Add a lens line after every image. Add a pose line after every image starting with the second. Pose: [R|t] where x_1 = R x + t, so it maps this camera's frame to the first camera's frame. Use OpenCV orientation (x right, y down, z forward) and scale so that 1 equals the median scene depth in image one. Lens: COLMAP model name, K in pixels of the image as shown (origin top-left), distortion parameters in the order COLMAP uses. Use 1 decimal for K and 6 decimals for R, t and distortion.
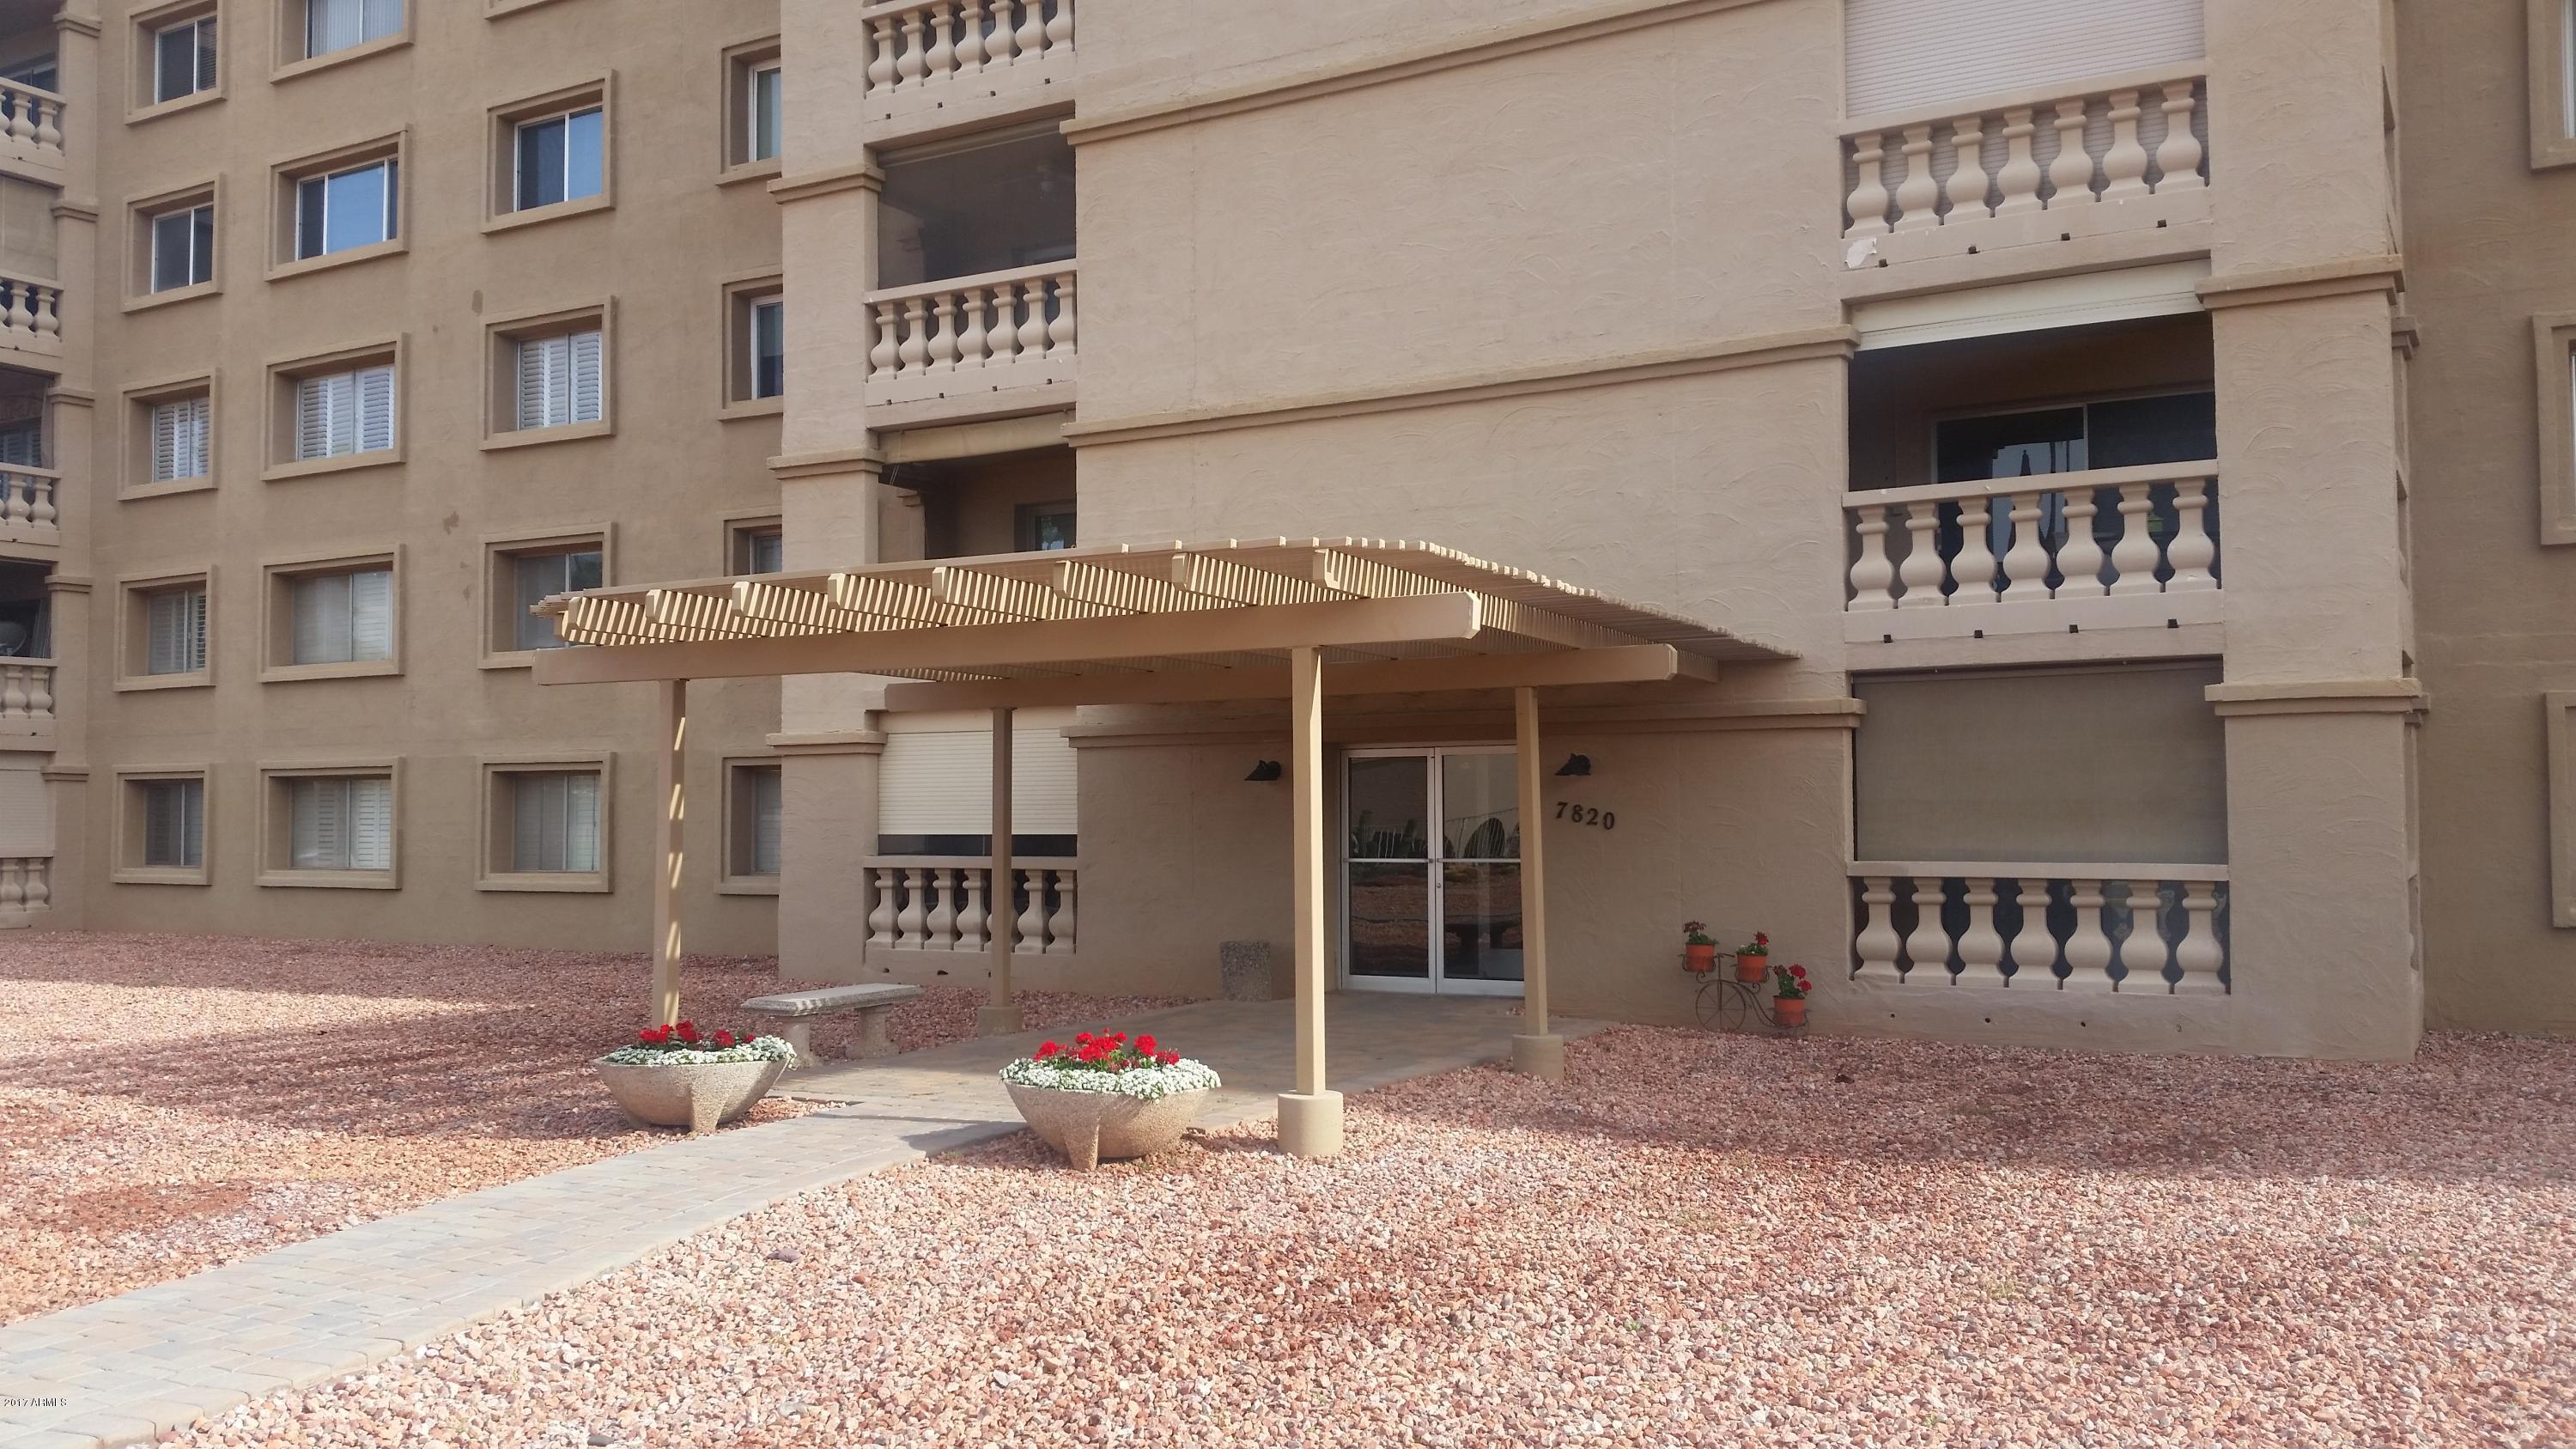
lens RADIAL K [[2098.8, 0, 1297.9], [0, 2098.8, 755.3], [0, 0, 1]] dist [0.117336, -0.220710]
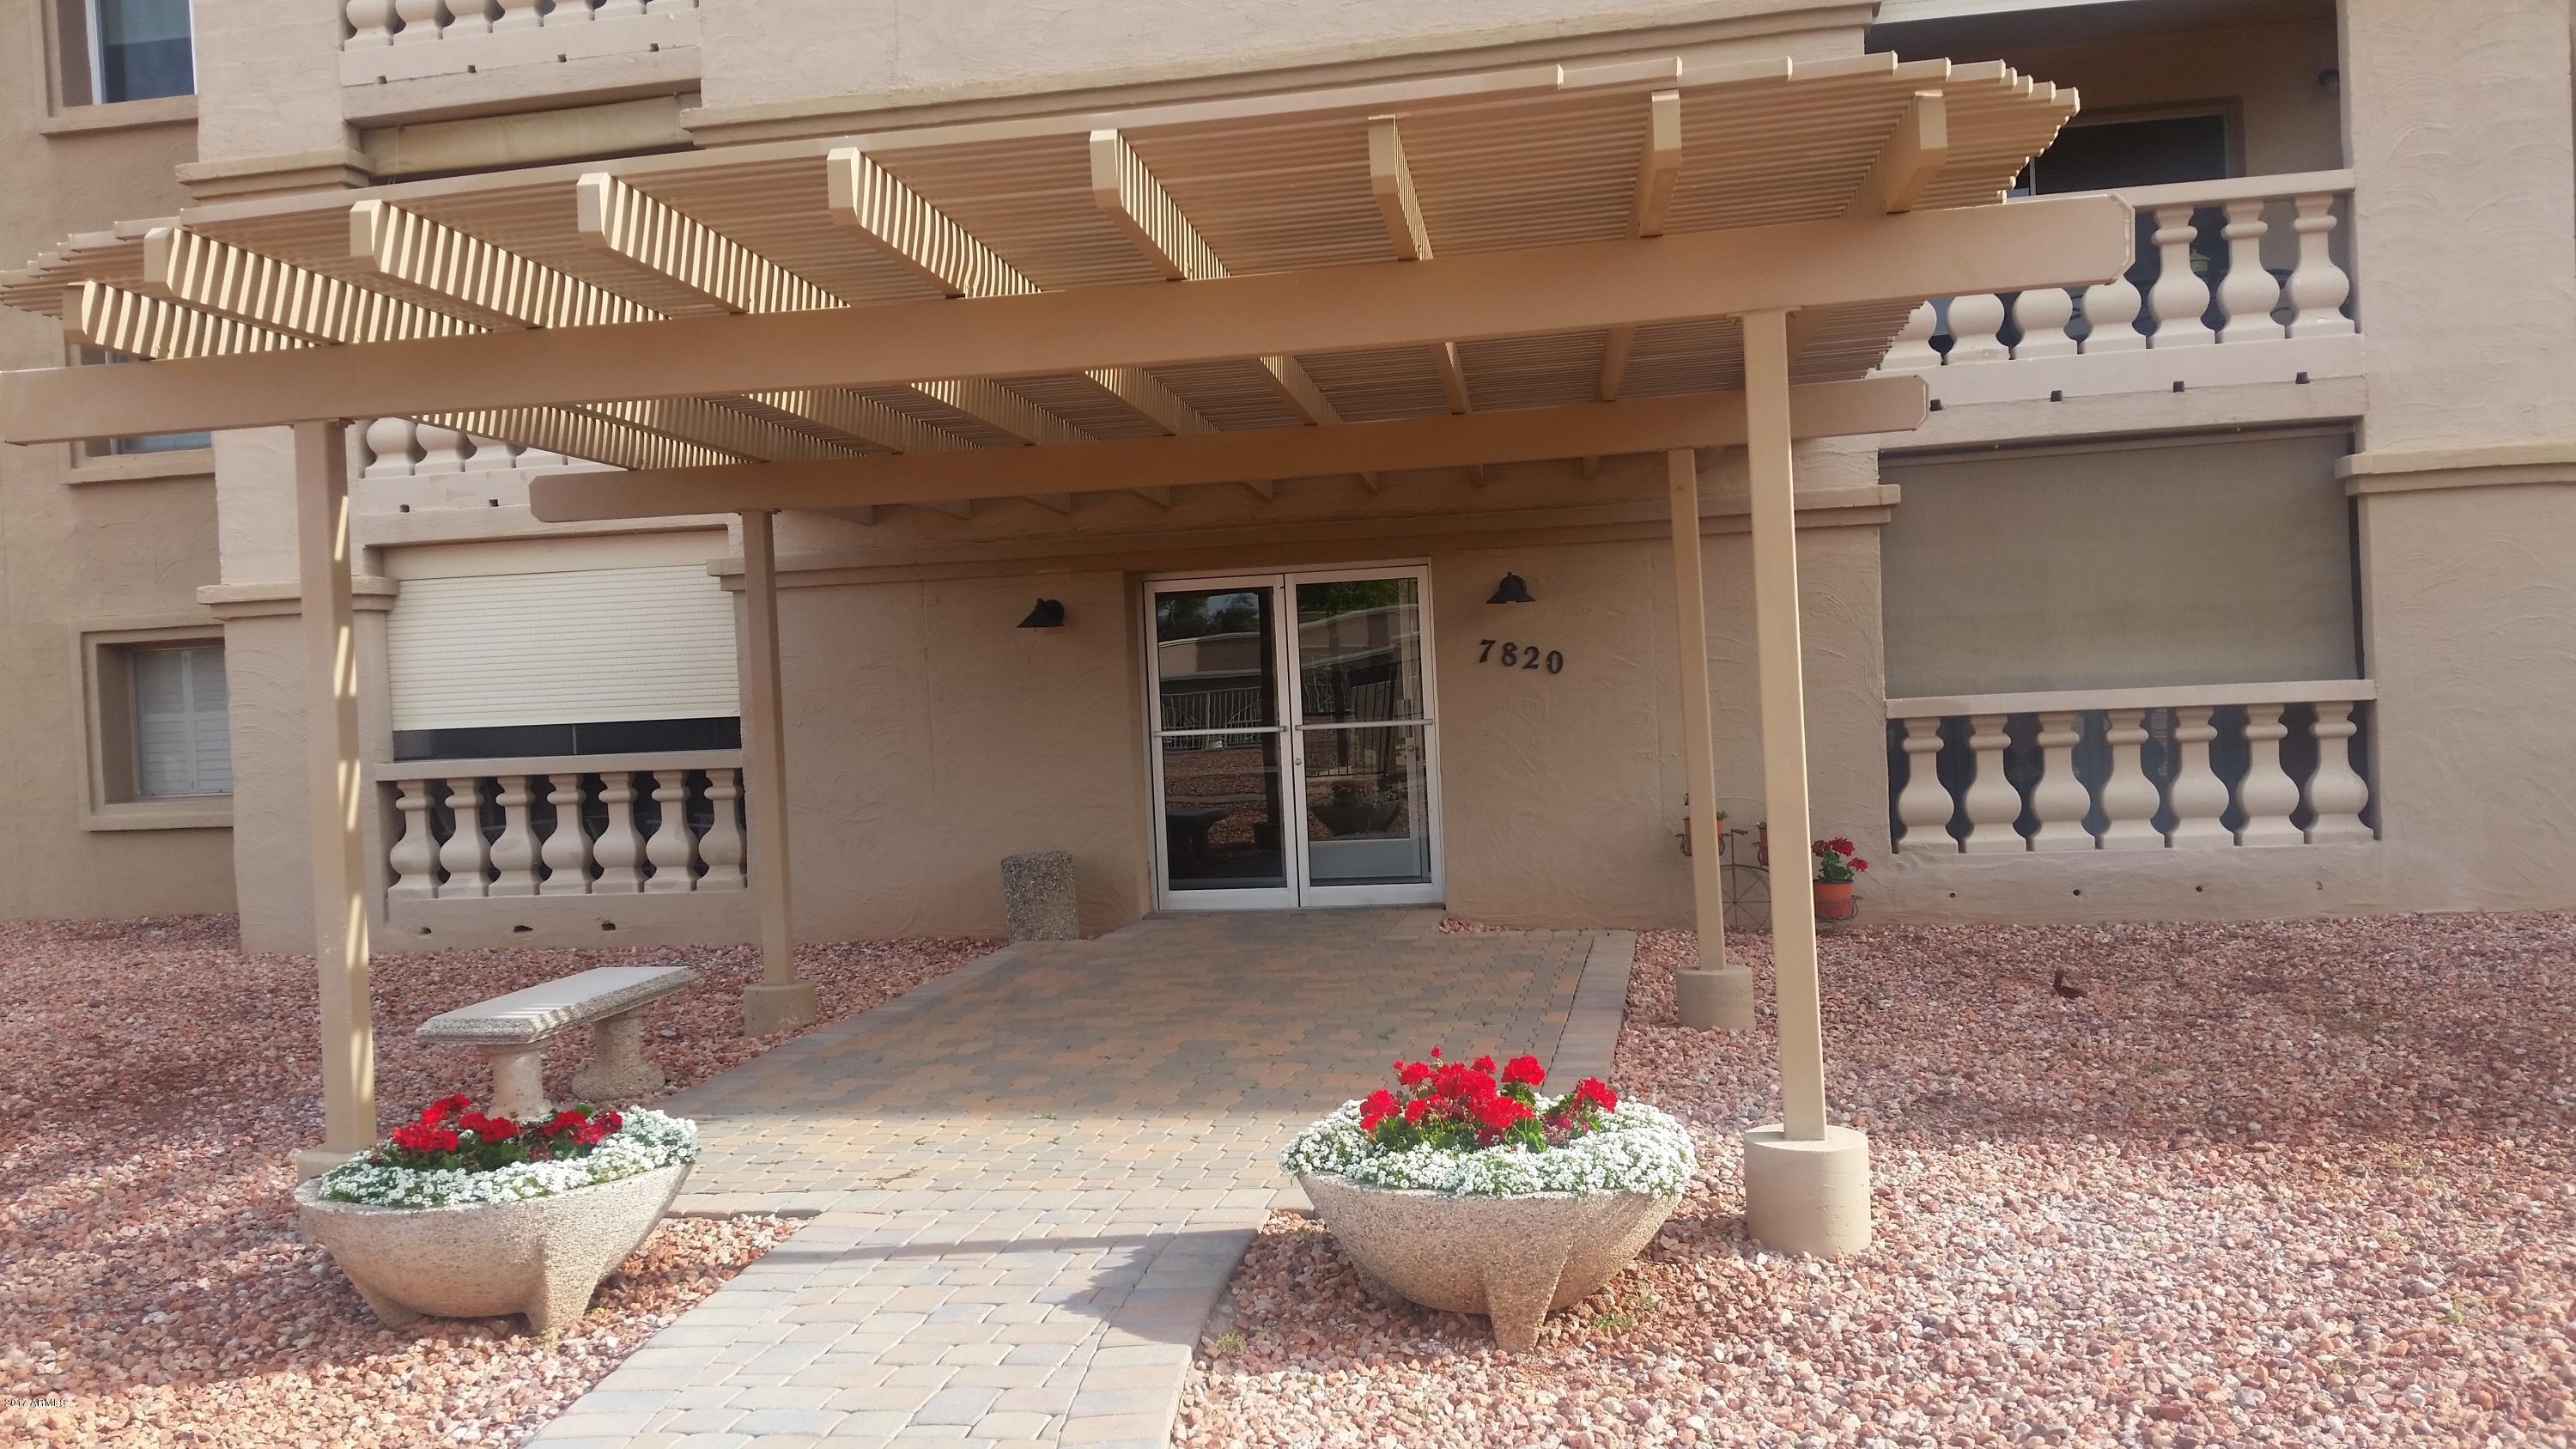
lens RADIAL K [[2098.8, 0, 1297.9], [0, 2098.8, 755.3], [0, 0, 1]] dist [0.117336, -0.220710]
pose [[0.944690, -0.050583, 0.324040, -0.194105], [0.031907, 0.997523, 0.062693, 0.015567], [-0.326409, -0.048887, 0.943964, 0.348438]]
